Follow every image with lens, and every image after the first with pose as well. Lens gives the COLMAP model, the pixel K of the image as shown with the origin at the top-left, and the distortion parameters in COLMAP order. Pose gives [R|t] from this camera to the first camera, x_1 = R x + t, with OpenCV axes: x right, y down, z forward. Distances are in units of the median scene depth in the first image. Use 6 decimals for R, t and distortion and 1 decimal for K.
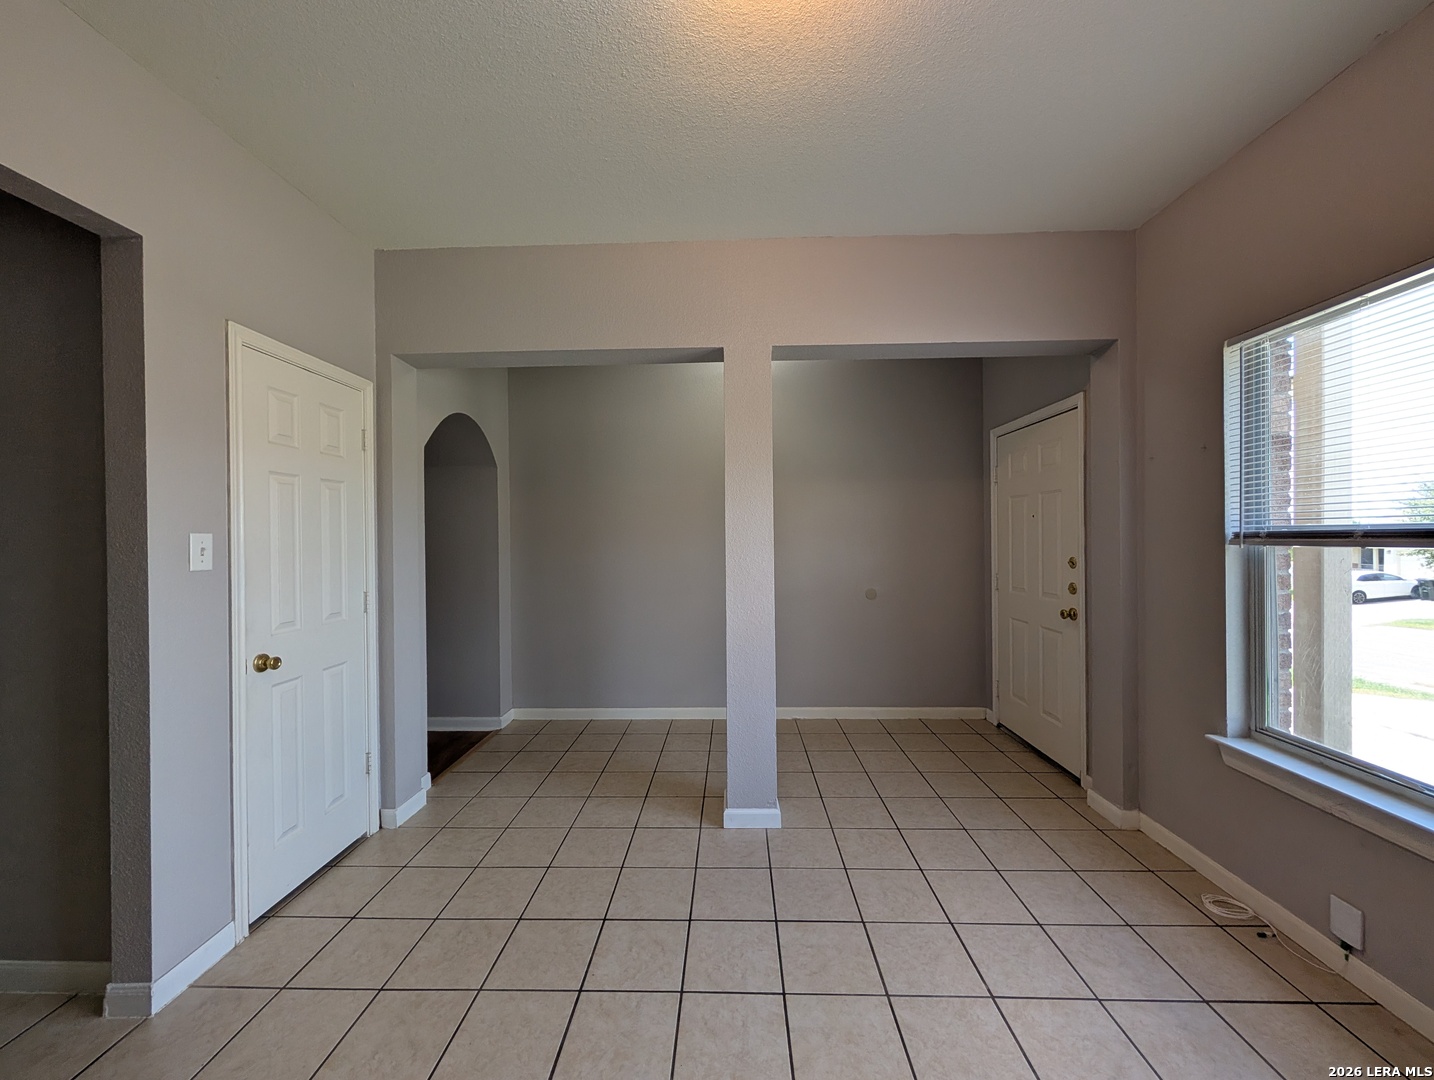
lens RADIAL K [[542.5, 0, 718.8], [0, 542.5, 542.1], [0, 0, 1]] dist [-0.000604, 0.000168]
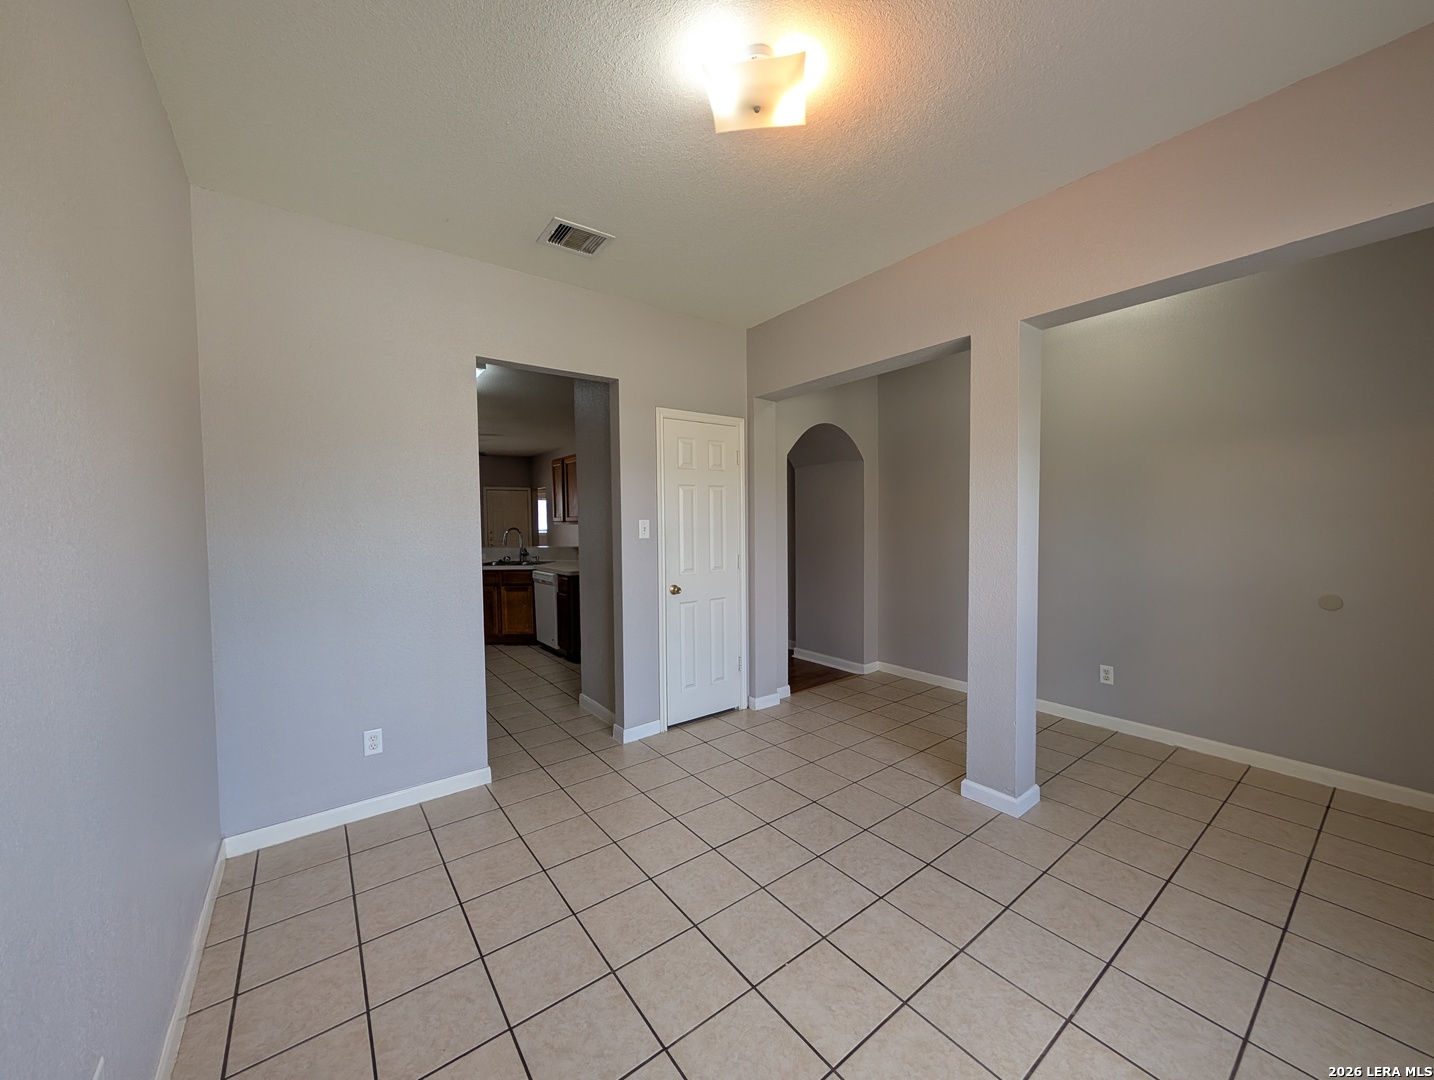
lens RADIAL K [[542.2, 0, 720.7], [0, 542.2, 541.9], [0, 0, 1]] dist [-0.000807, 0.000132]
pose [[0.626549, 0.034901, -0.778600, 0.527876], [0.001093, 0.998957, 0.045658, -0.017847], [0.779381, -0.029458, 0.625857, -0.017199]]
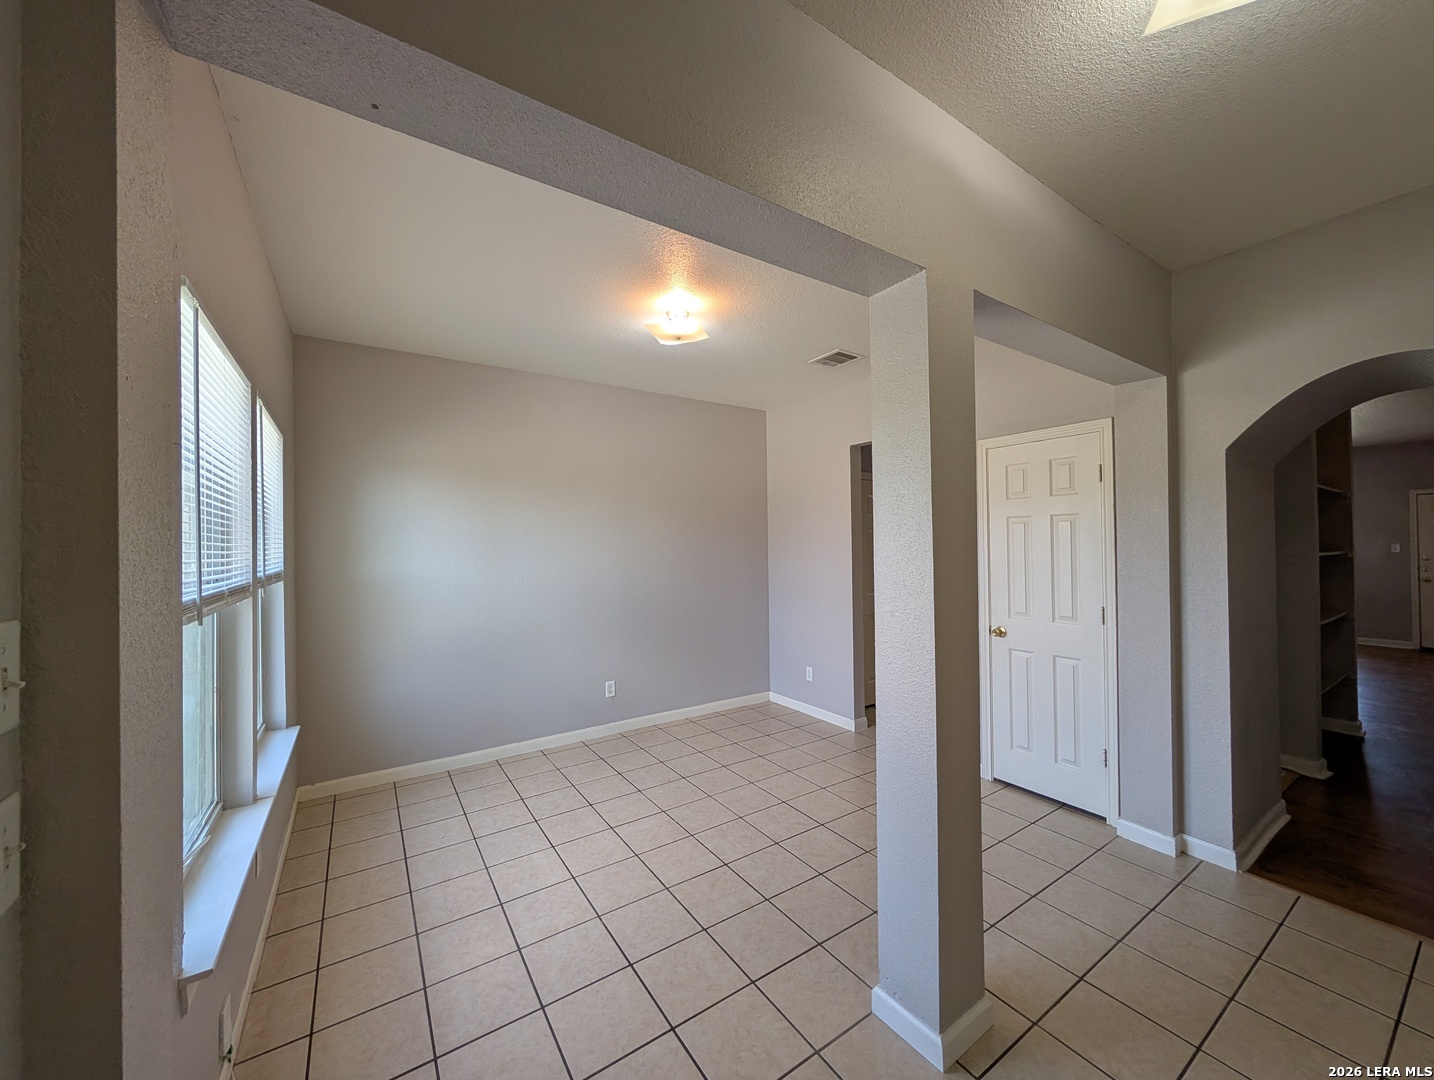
lens RADIAL K [[541.3, 0, 719.4], [0, 541.3, 540.9], [0, 0, 1]] dist [-0.000076, 0.000634]
pose [[-0.816794, 0.015151, -0.576731, 0.652917], [0.016034, 0.999865, 0.003558, -0.062909], [0.576707, -0.006341, -0.816927, 1.455021]]
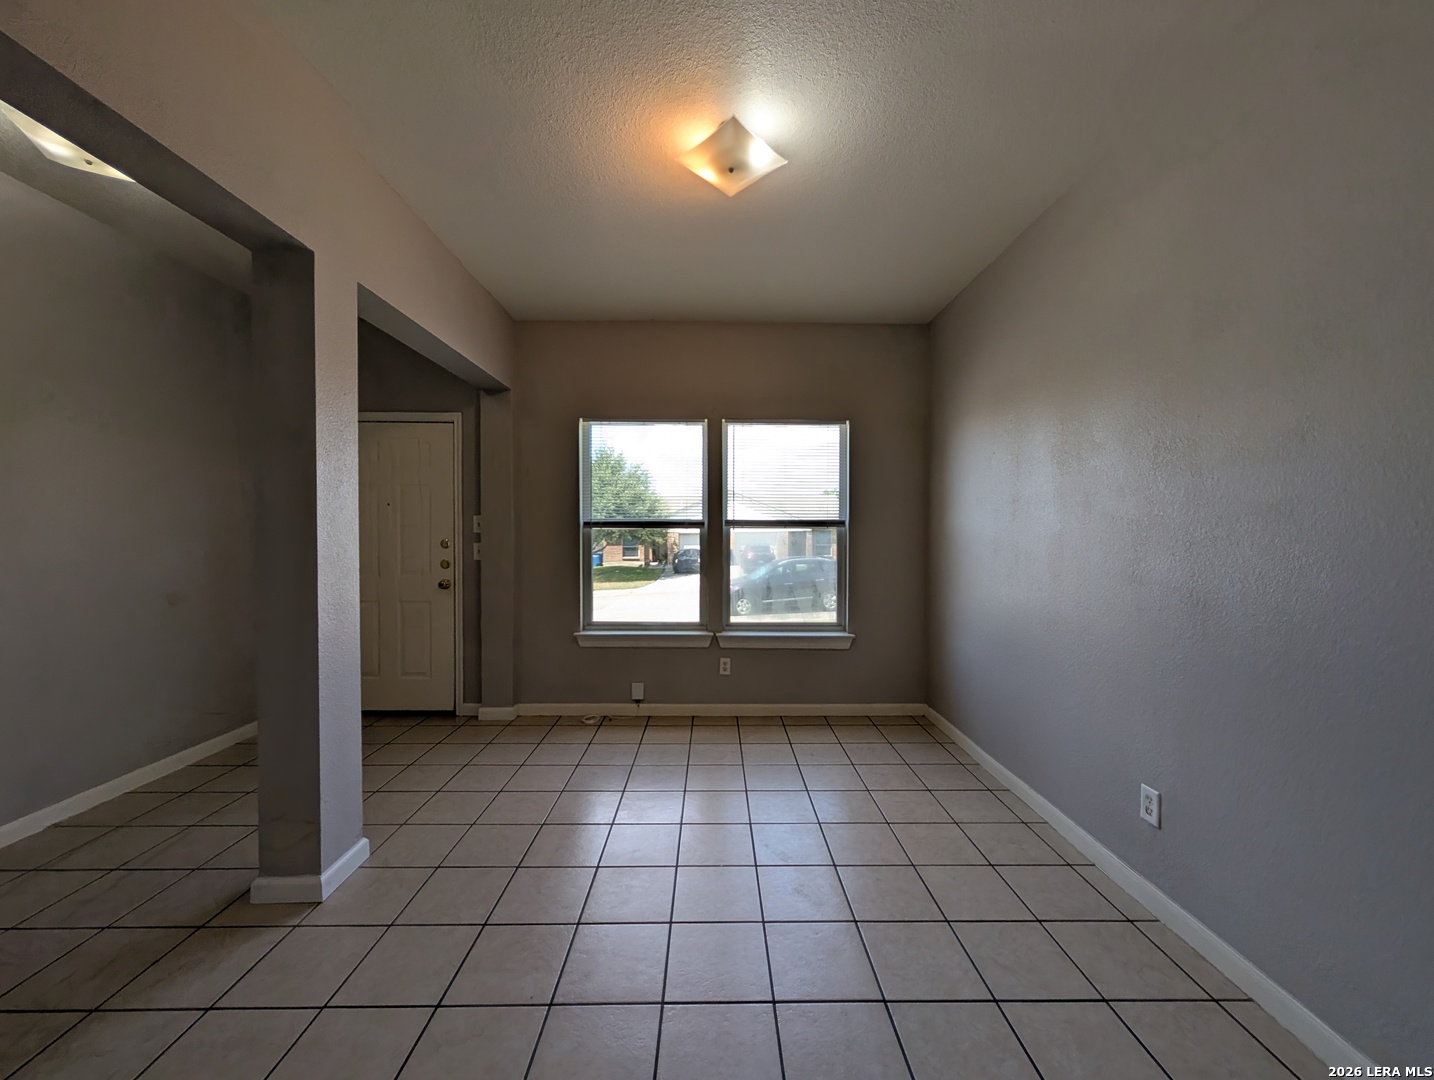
lens RADIAL K [[541.9, 0, 721.1], [0, 541.9, 542.5], [0, 0, 1]] dist [0.001072, 0.000089]
pose [[-0.041602, -0.010620, 0.999078, -0.755922], [0.006231, 0.999921, 0.010888, 0.030101], [-0.999115, 0.006679, -0.041533, 0.484663]]
